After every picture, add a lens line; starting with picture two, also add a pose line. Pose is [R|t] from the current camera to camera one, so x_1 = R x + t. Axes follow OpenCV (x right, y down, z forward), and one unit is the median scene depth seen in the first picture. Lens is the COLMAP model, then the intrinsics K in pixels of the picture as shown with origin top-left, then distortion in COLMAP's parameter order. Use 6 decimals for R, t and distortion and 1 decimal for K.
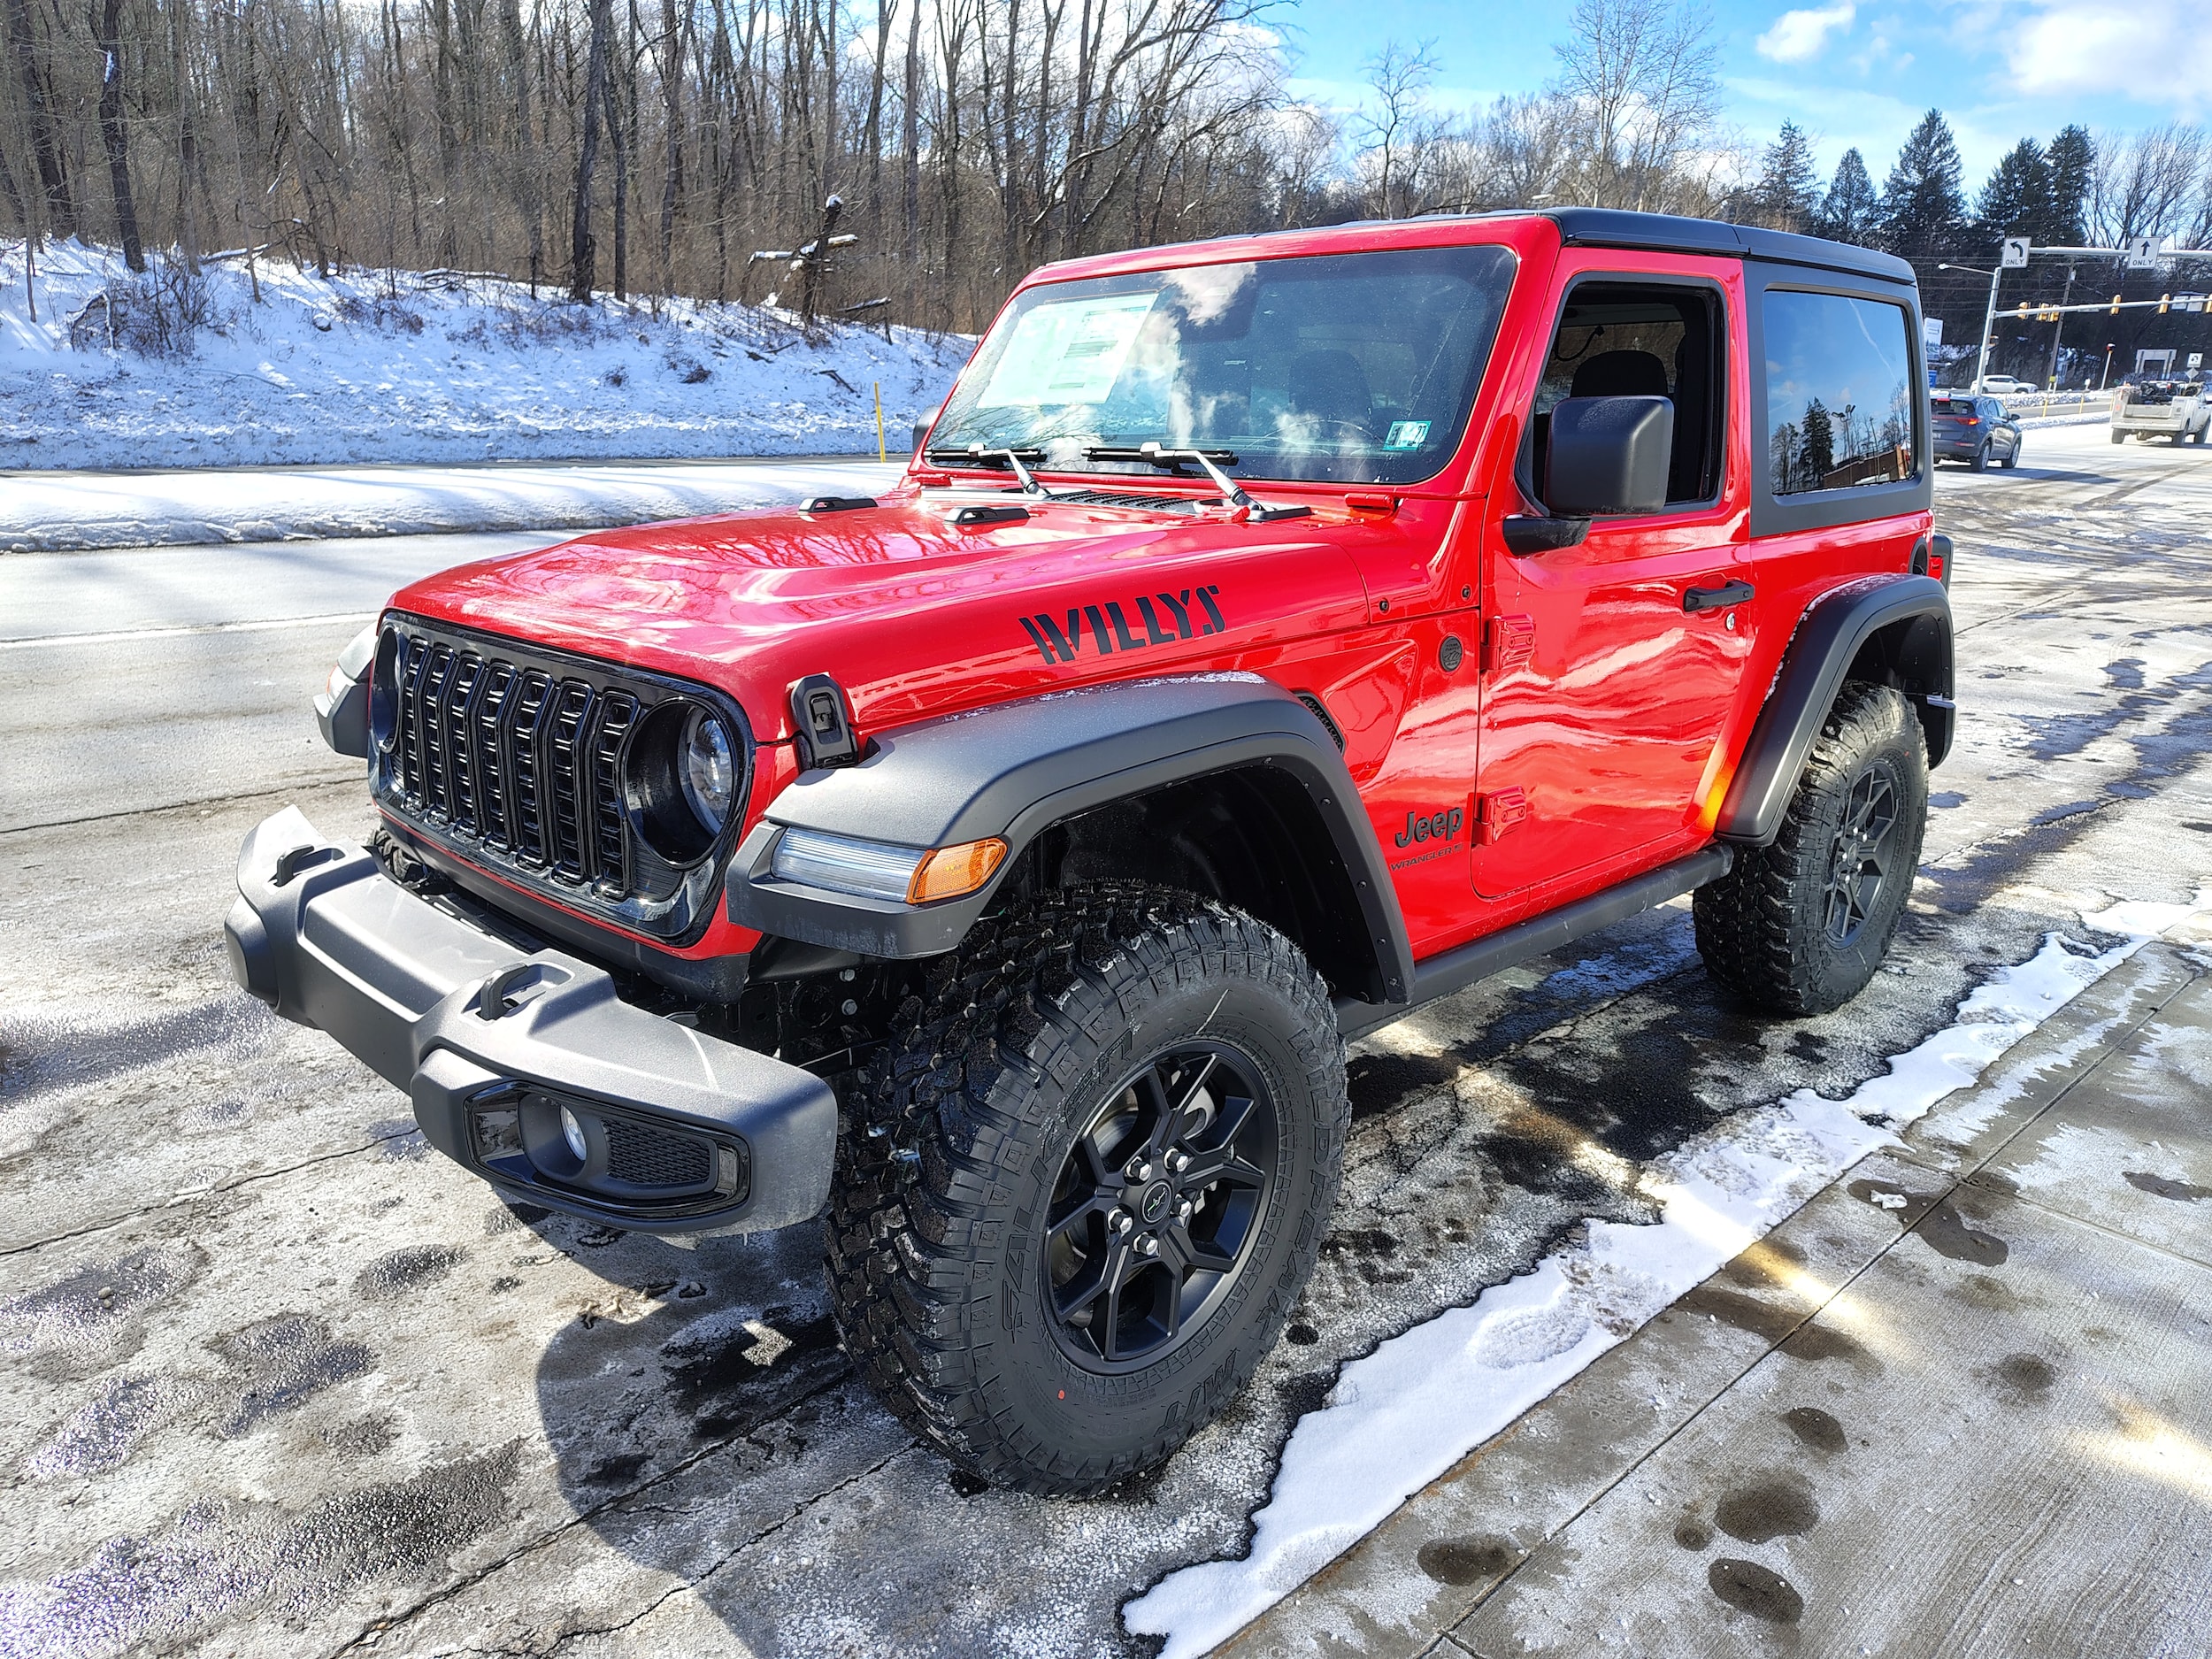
lens RADIAL K [[1517.5, 0, 1127.9], [0, 1517.5, 839.7], [0, 0, 1]] dist [0.028744, -0.027426]
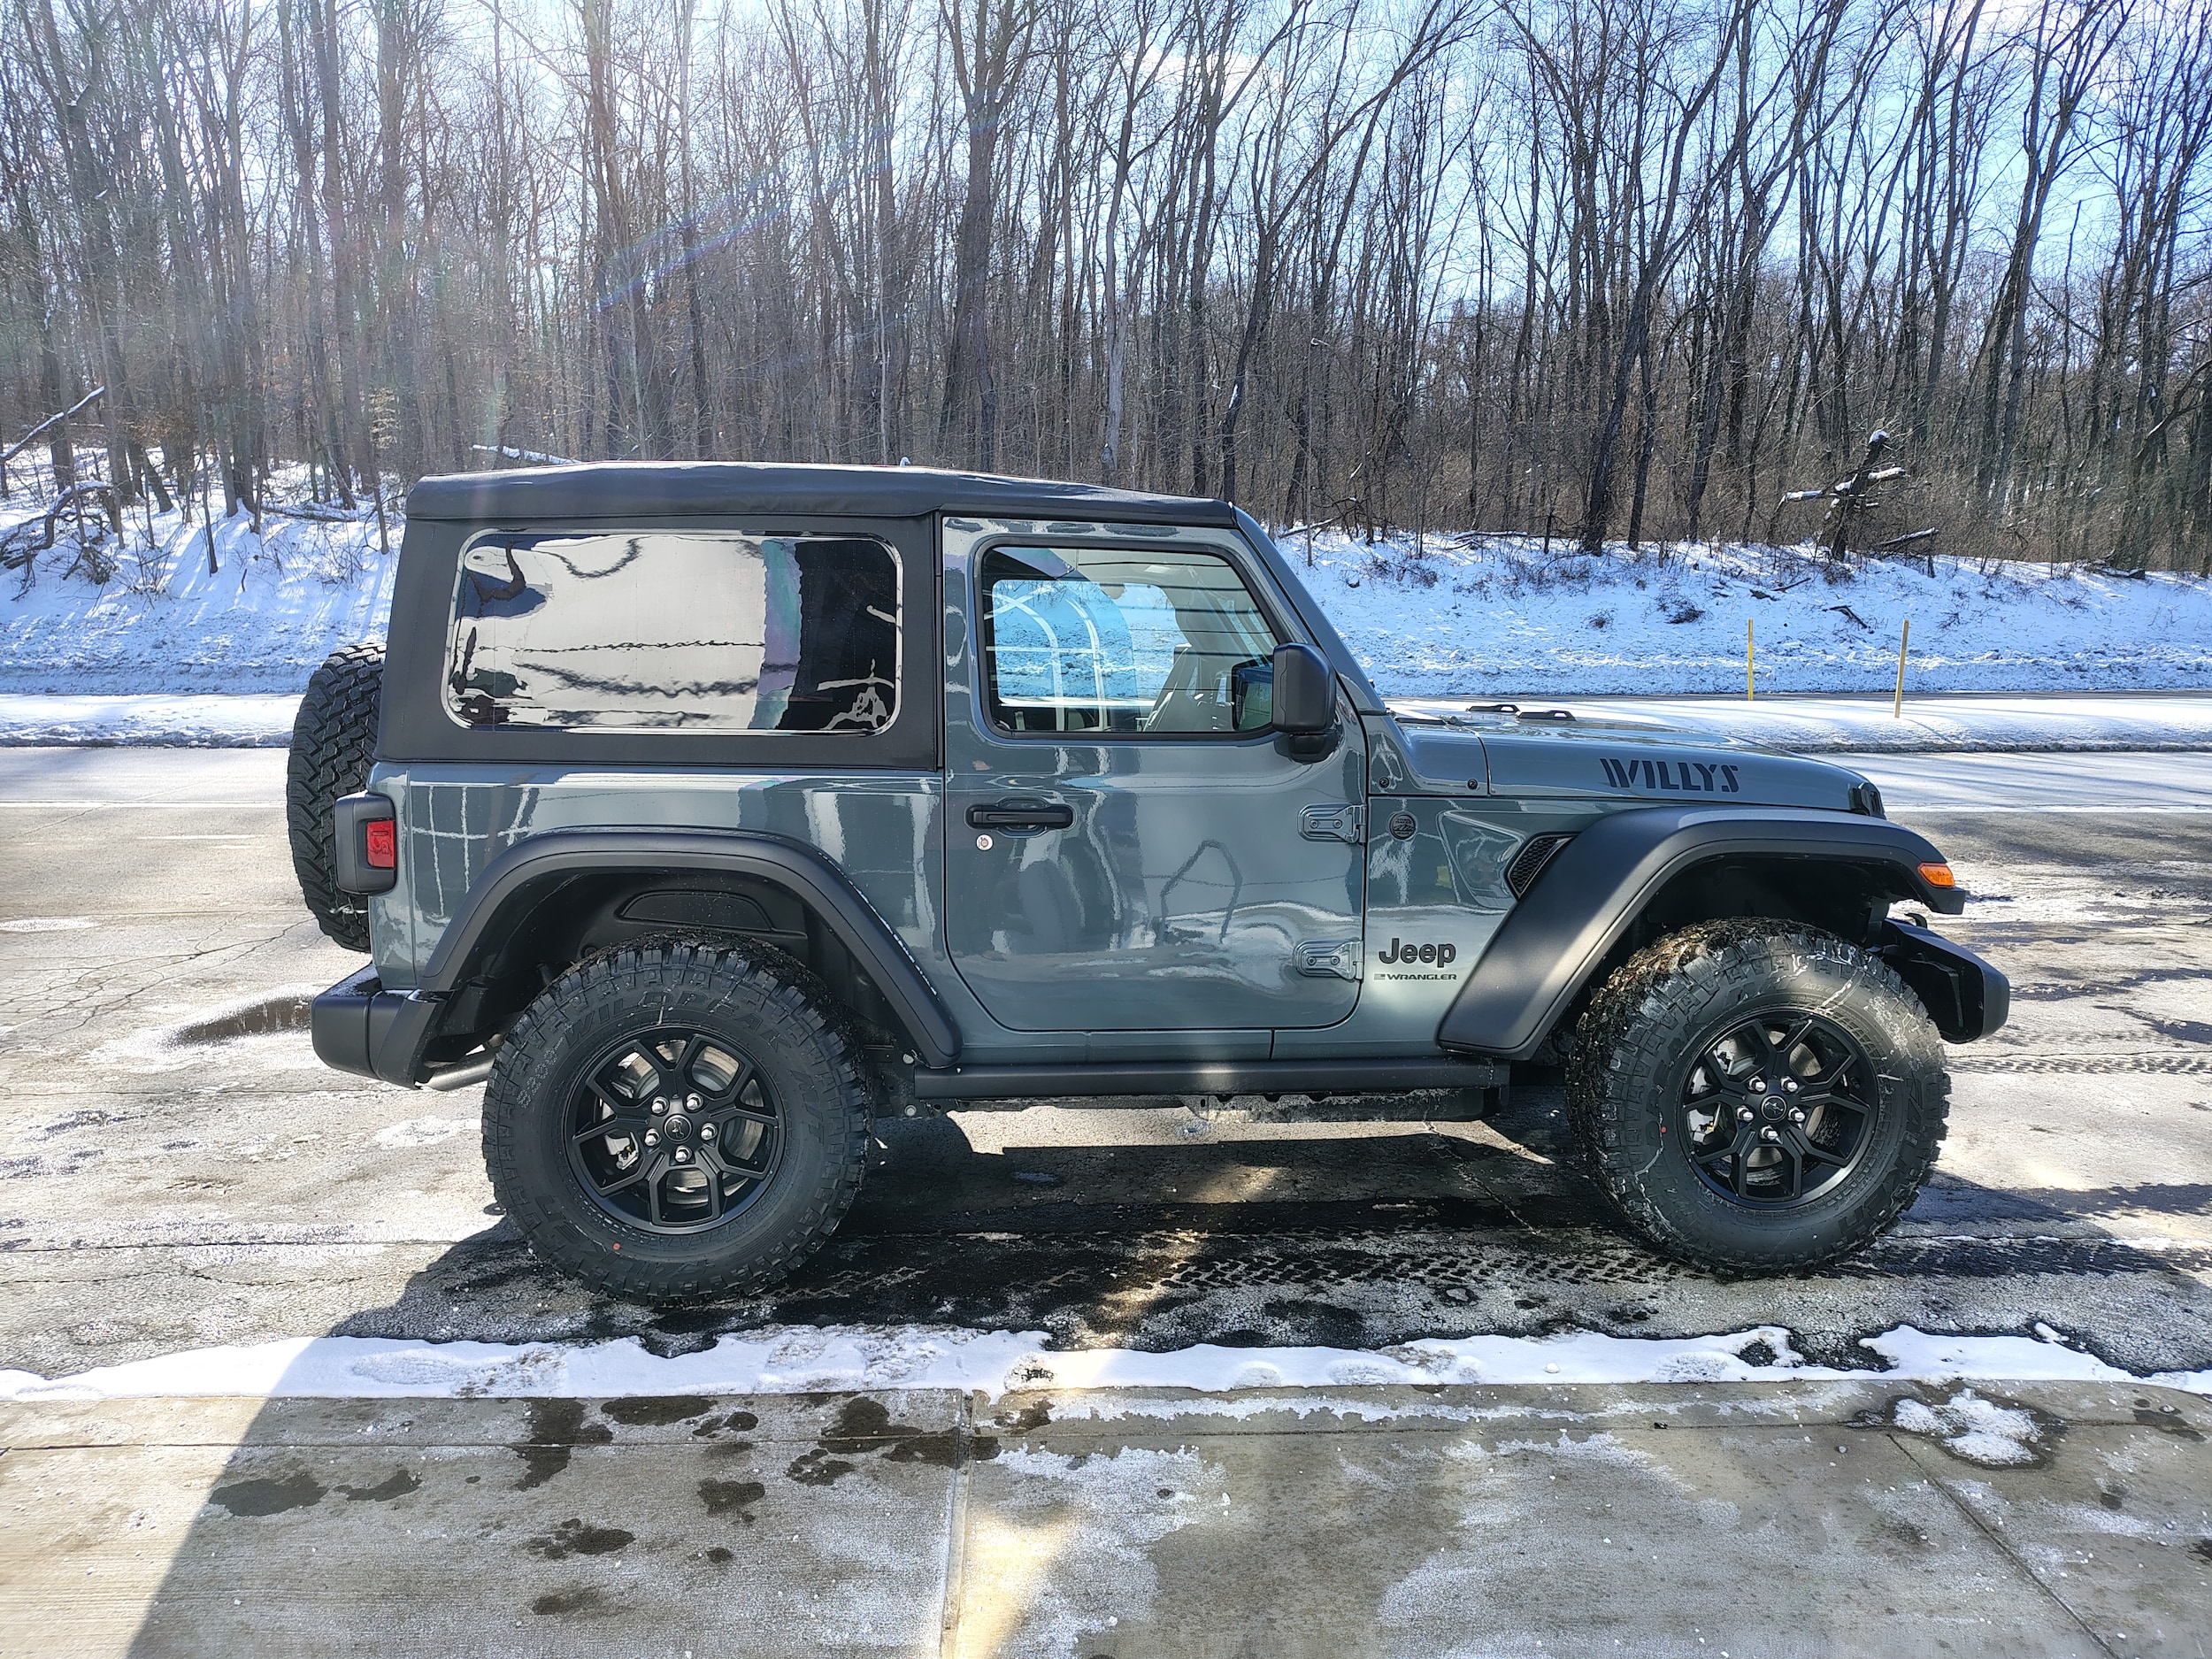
lens RADIAL K [[1517.5, 0, 1103.9], [0, 1517.5, 821.6], [0, 0, 1]] dist [0.028744, -0.027426]
pose [[0.750380, 0.068681, -0.657429, 0.834077], [-0.173940, 0.980051, -0.096146, -0.051456], [0.637711, 0.186499, 0.747357, 0.194336]]
